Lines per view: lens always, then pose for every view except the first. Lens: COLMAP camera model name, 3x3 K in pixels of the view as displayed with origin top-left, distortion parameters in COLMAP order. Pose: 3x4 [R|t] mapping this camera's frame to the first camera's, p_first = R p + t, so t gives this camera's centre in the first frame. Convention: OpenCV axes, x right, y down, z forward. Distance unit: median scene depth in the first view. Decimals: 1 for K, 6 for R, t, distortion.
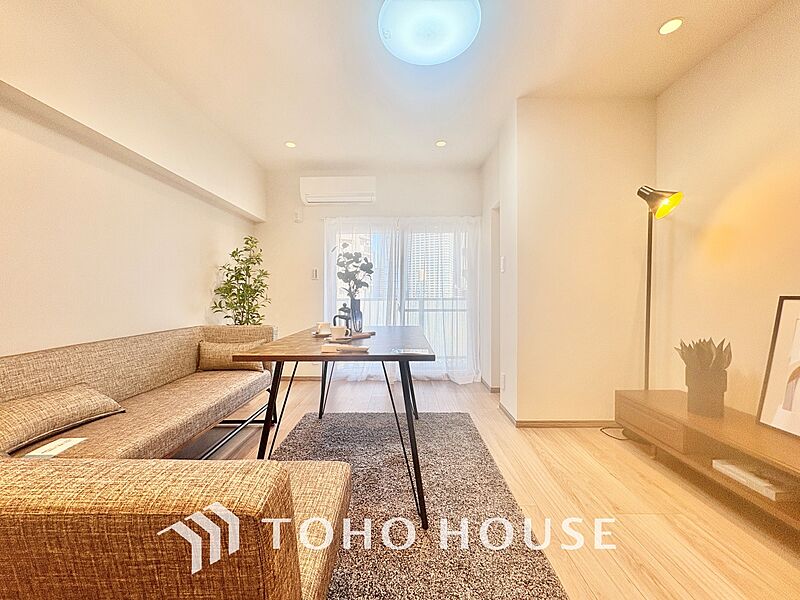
lens RADIAL K [[320.7, 0, 399.3], [0, 320.7, 296.8], [0, 0, 1]] dist [0.007900, 0.000149]
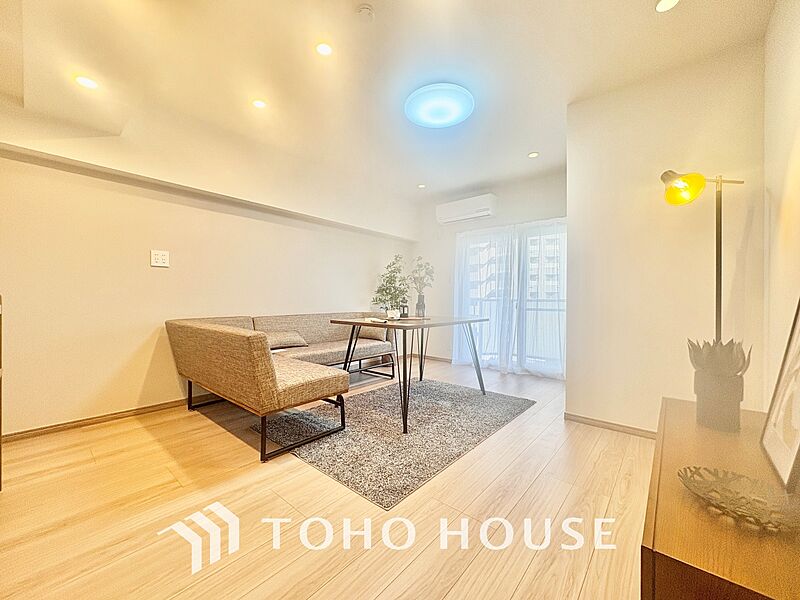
lens RADIAL K [[322.2, 0, 391.0], [0, 322.2, 298.4], [0, 0, 1]] dist [-0.000500, -0.000064]
pose [[0.757013, 0.006284, -0.653369, 0.622523], [-0.015823, 0.999837, -0.008716, 0.033069], [0.653208, 0.016937, 0.756989, -0.166795]]
